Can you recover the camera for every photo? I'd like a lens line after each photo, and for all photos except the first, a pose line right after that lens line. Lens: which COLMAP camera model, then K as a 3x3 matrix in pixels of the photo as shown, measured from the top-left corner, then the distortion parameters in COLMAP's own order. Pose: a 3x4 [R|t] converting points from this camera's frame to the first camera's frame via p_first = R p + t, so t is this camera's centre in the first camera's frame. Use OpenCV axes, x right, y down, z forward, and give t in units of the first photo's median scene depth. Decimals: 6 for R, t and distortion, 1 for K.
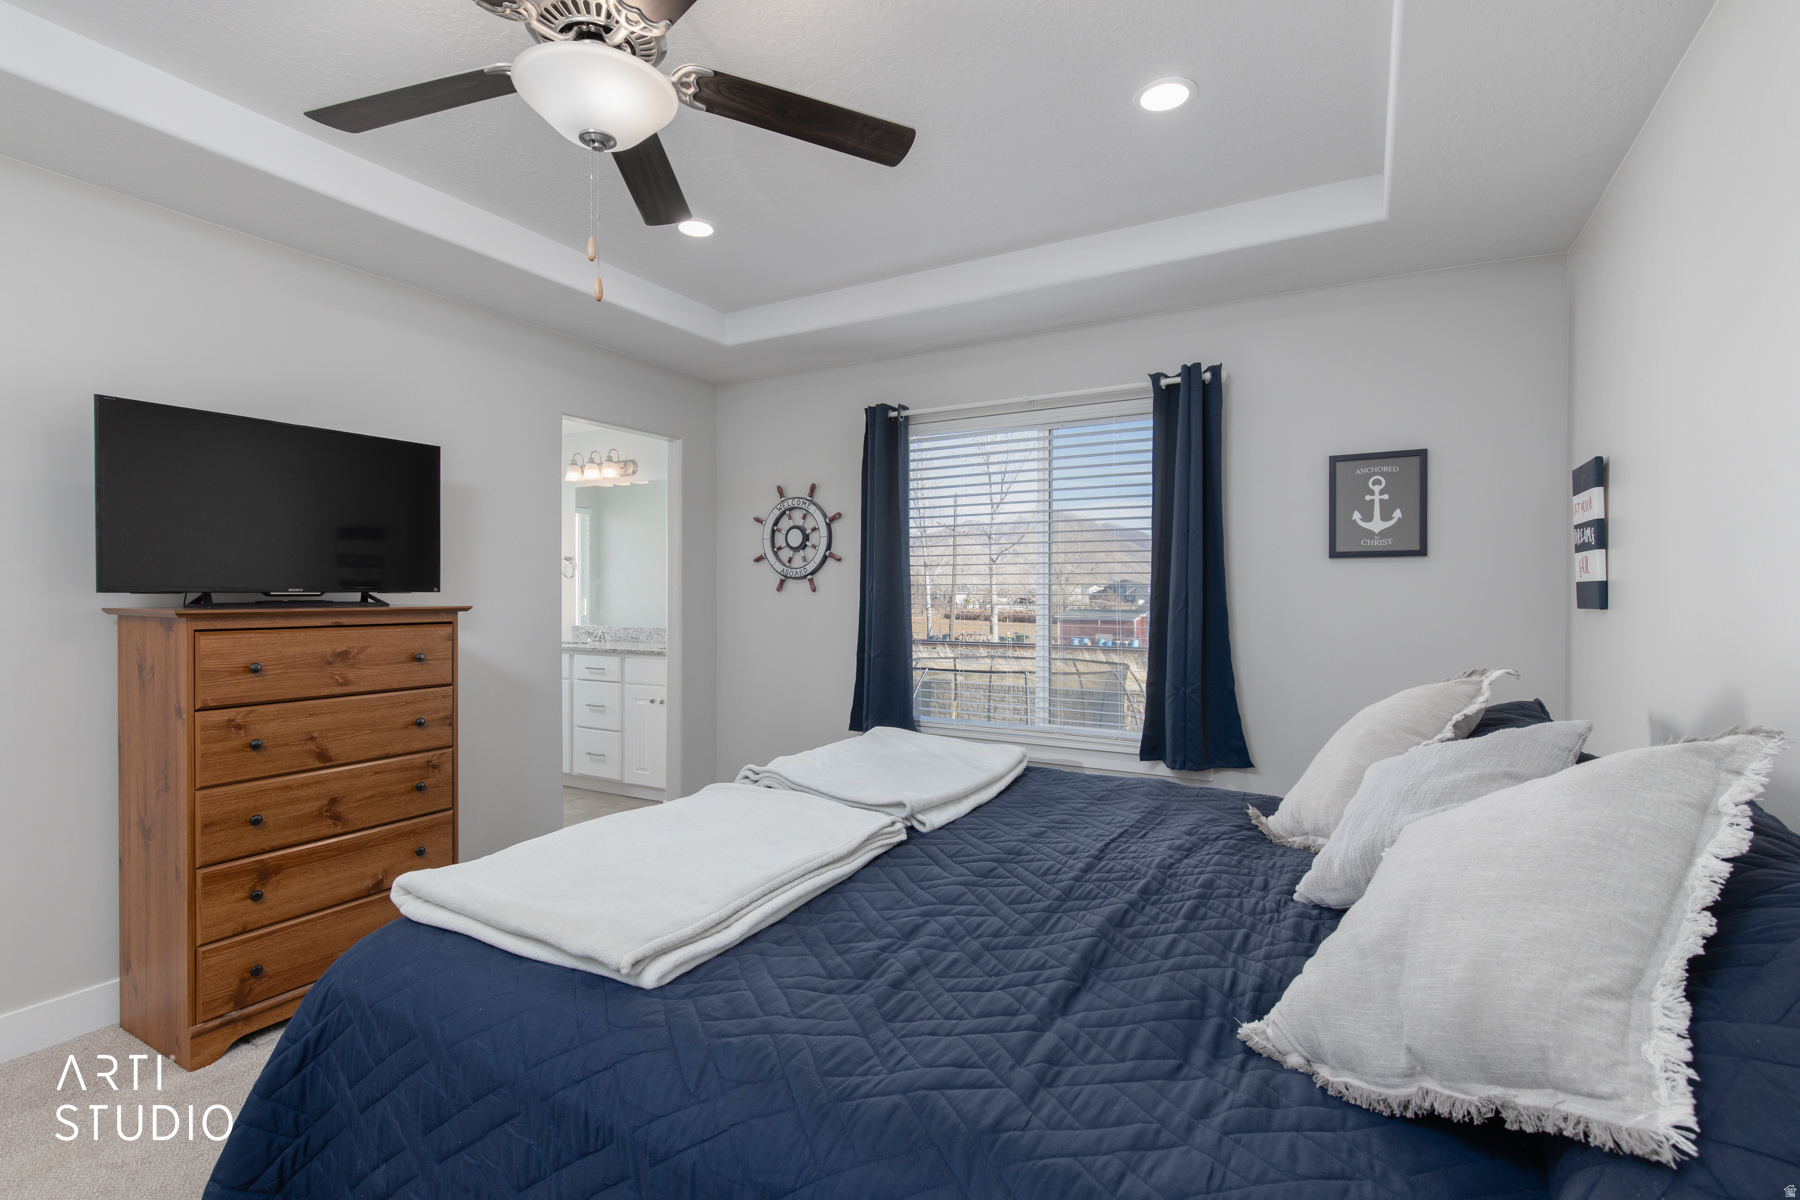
lens RADIAL K [[863.5, 0, 898.1], [0, 863.5, 616.9], [0, 0, 1]] dist [0.005678, -0.000085]
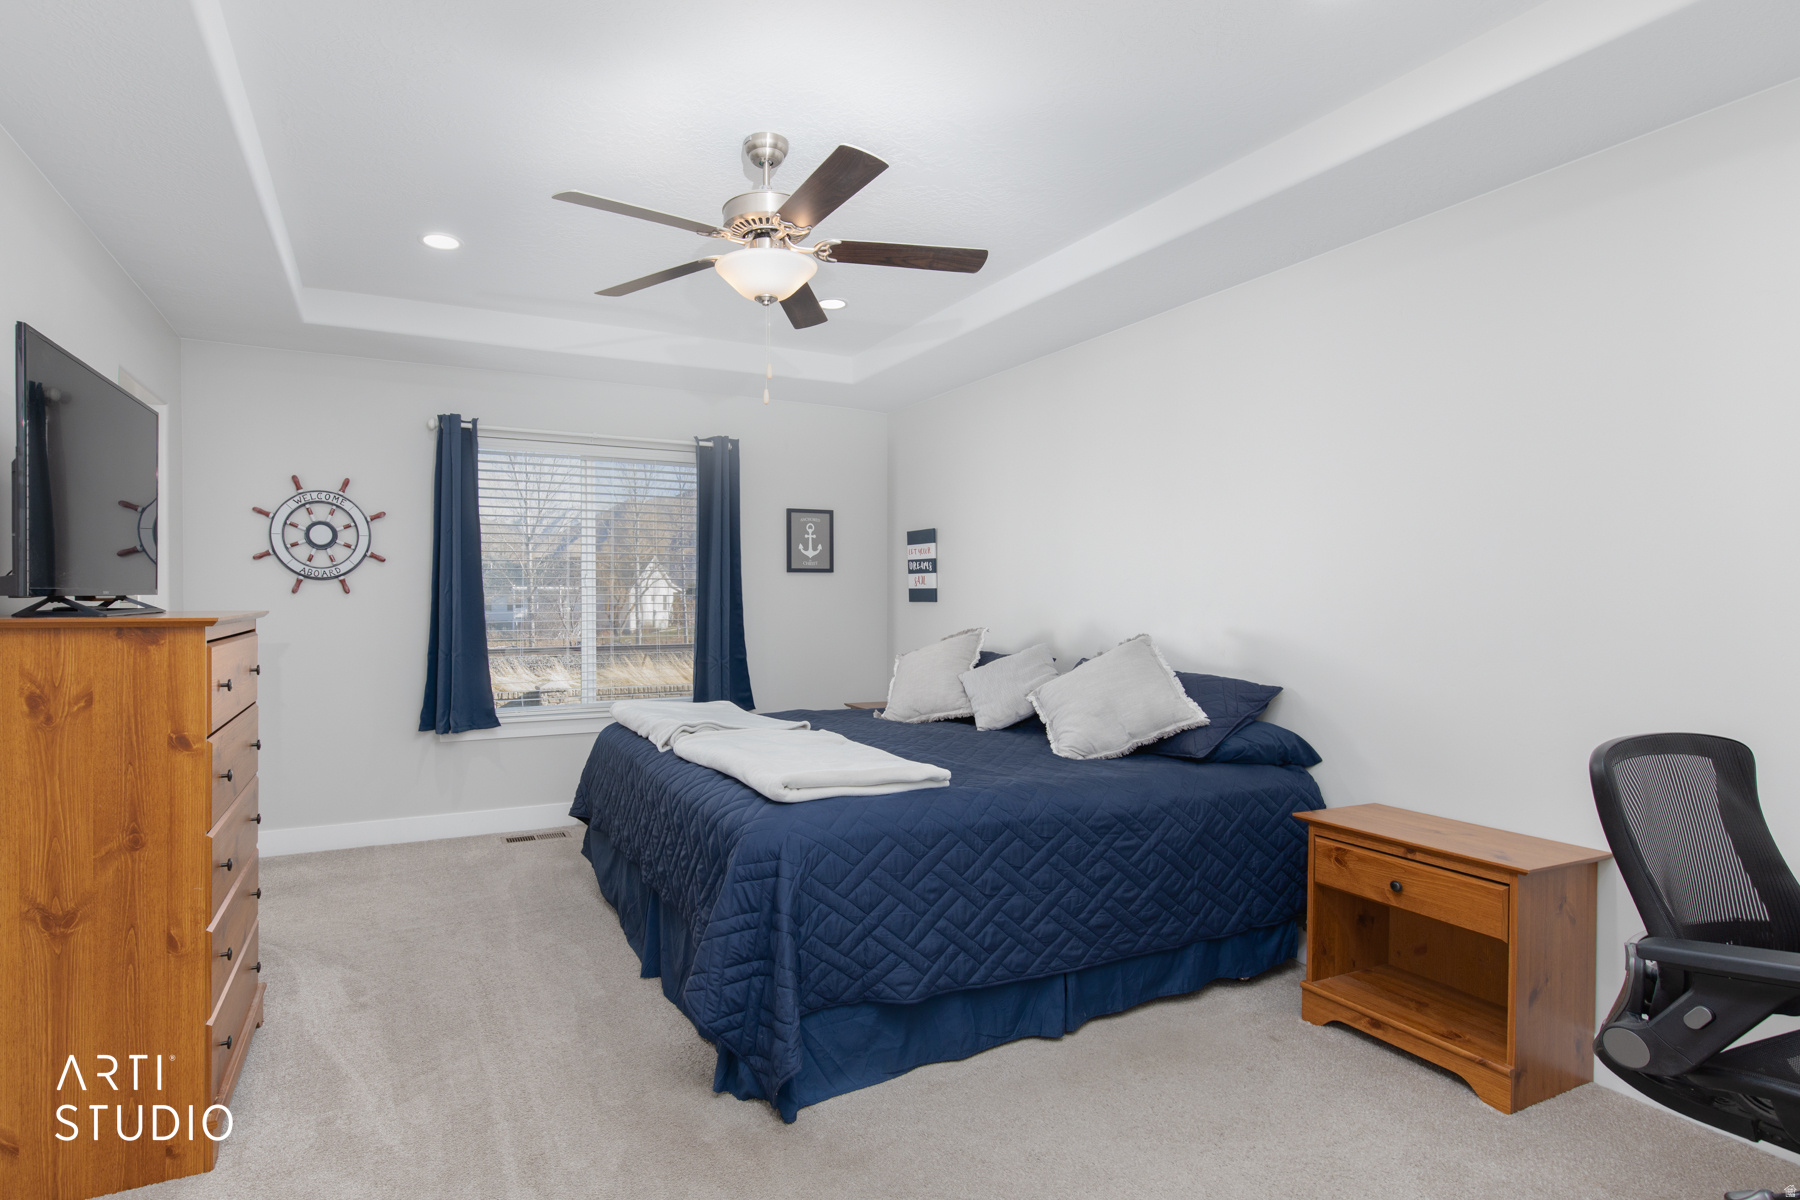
lens RADIAL K [[863.5, 0, 896.6], [0, 863.5, 591.5], [0, 0, 1]] dist [0.005678, -0.000085]
pose [[0.525524, 0.001393, 0.850778, -0.582553], [0.023750, 0.999585, -0.016307, -0.001783], [-0.850447, 0.028776, 0.525273, 0.000971]]
